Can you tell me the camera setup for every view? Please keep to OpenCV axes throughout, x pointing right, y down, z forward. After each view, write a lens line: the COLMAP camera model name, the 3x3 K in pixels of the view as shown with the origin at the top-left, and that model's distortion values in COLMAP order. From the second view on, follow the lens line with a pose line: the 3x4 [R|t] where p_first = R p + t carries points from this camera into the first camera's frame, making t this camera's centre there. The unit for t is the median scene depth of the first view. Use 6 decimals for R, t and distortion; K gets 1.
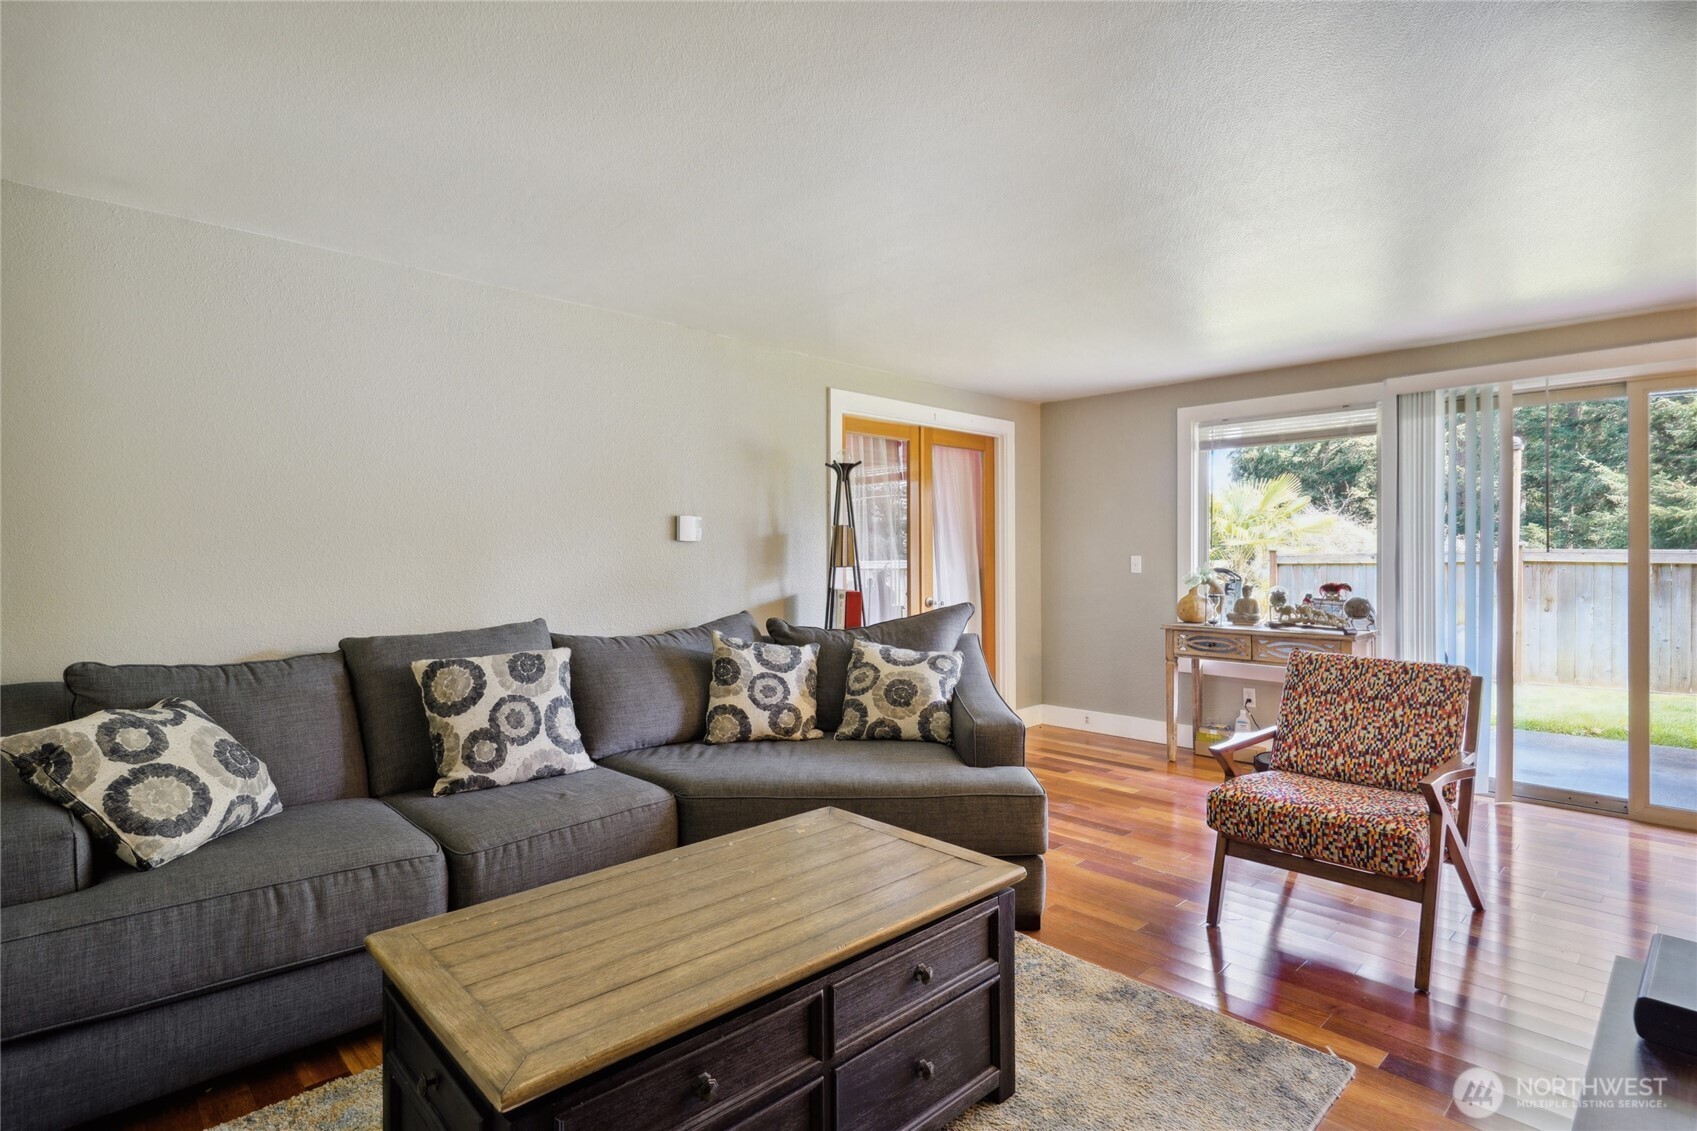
lens RADIAL K [[832.5, 0, 849.0], [0, 832.5, 566.1], [0, 0, 1]] dist [-0.000741, -0.000317]
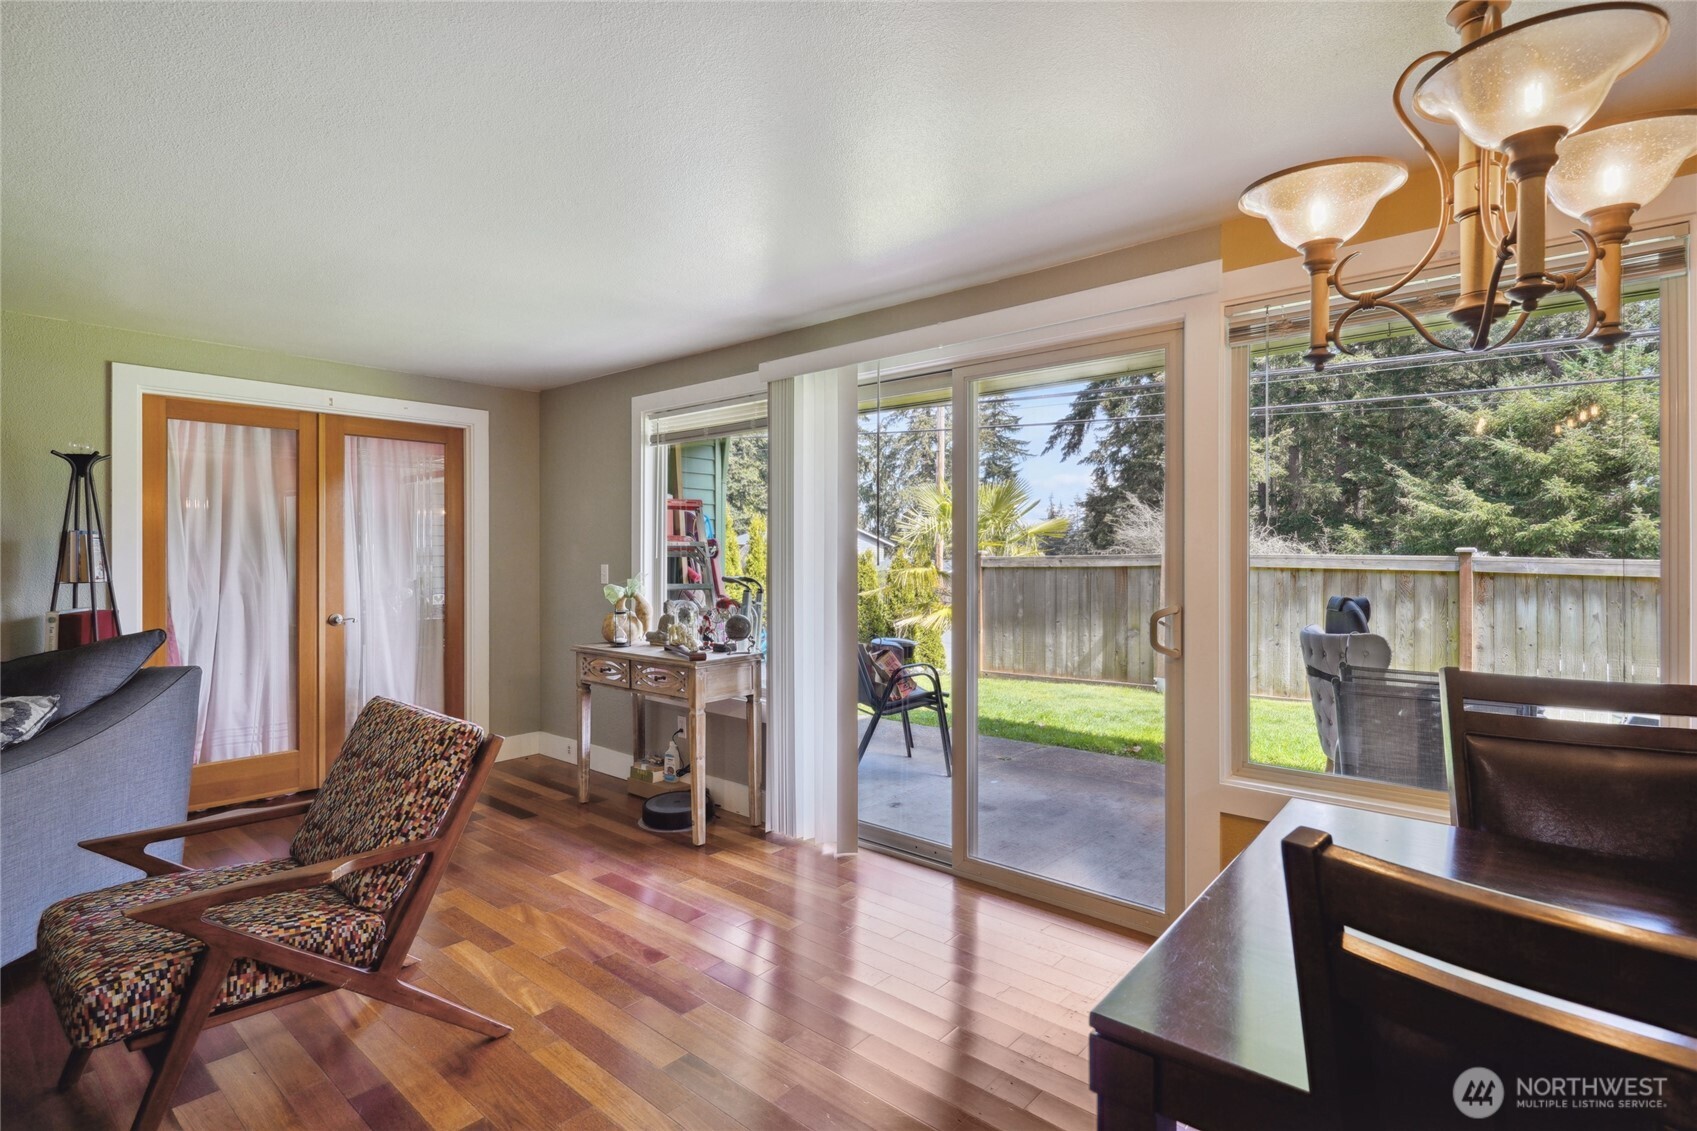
lens RADIAL K [[832.5, 0, 847.3], [0, 832.5, 557.1], [0, 0, 1]] dist [-0.000741, -0.000317]
pose [[0.995174, 0.000577, 0.098127, 0.540810], [0.000095, 0.999977, -0.006836, -0.014798], [-0.098129, 0.006812, 0.995150, 0.103385]]
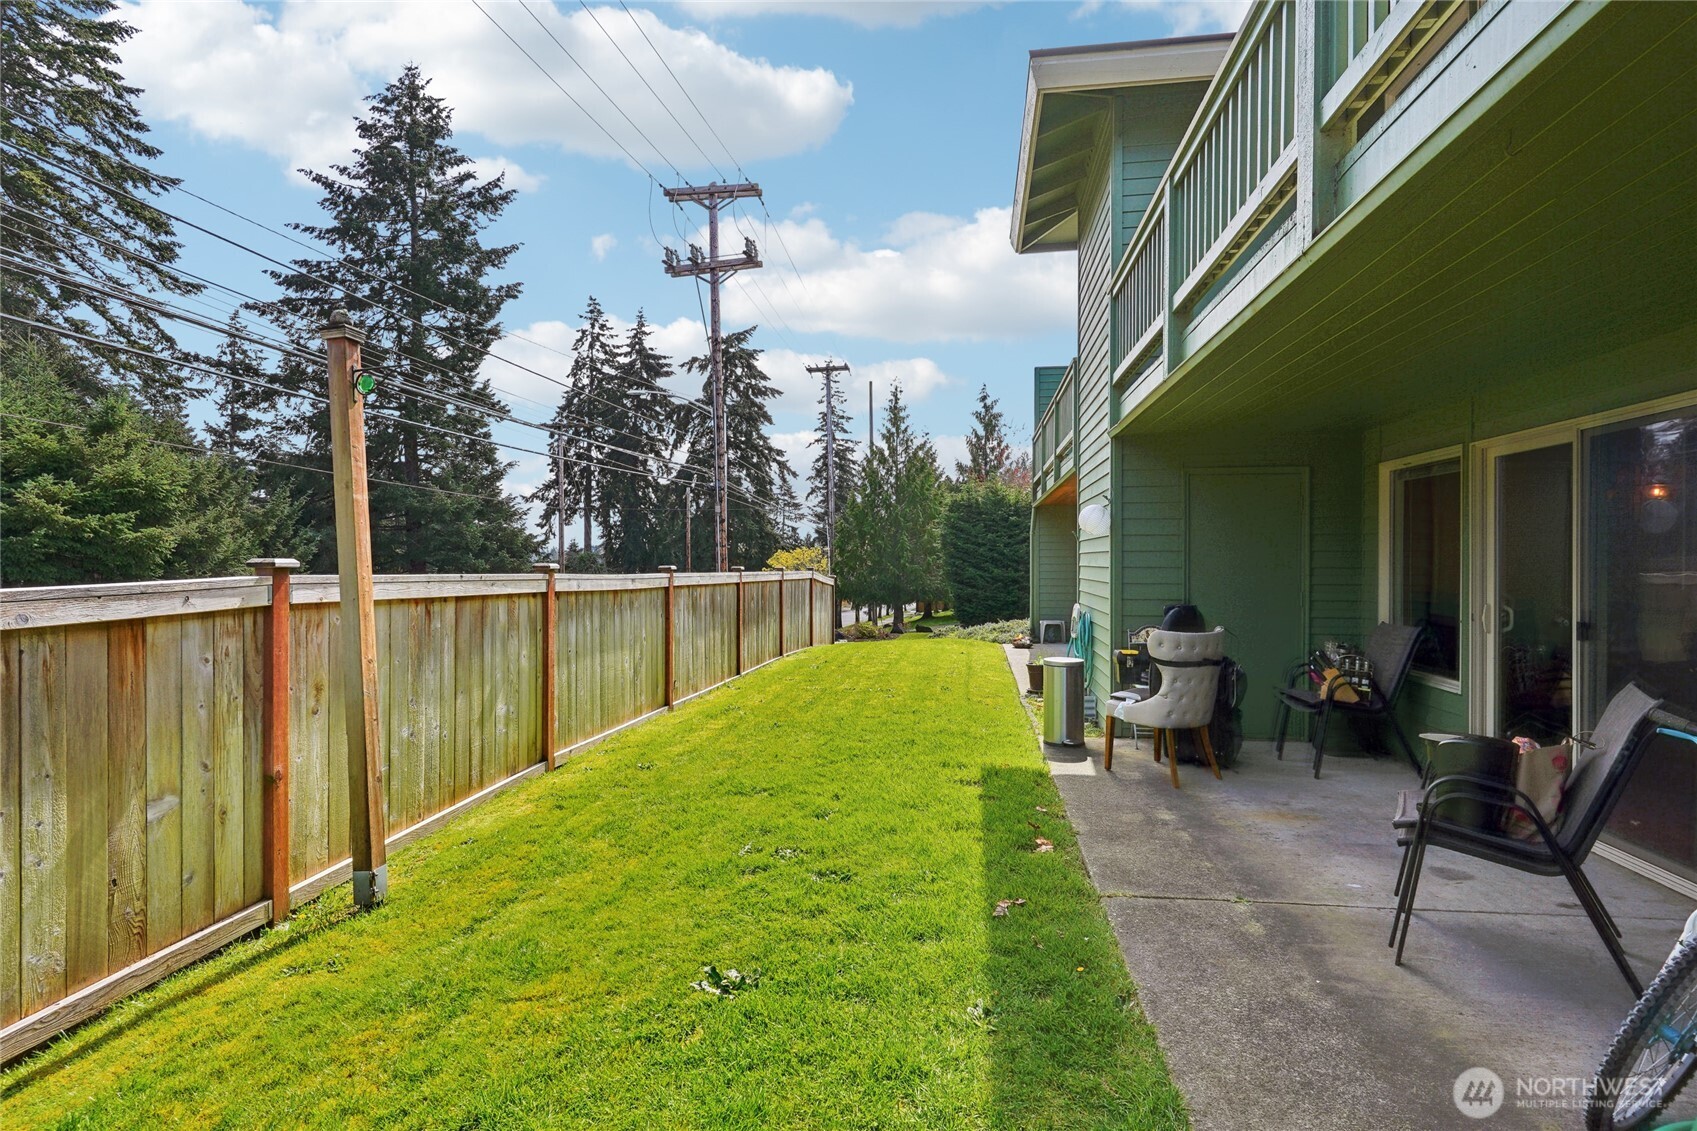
lens RADIAL K [[832.5, 0, 849.3], [0, 832.5, 565.6], [0, 0, 1]] dist [-0.000741, -0.000317]
pose [[-0.618019, -0.004001, 0.786153, 0.516892], [0.008771, 0.999890, 0.011983, -0.046871], [-0.786114, 0.014301, -0.617916, 1.760842]]
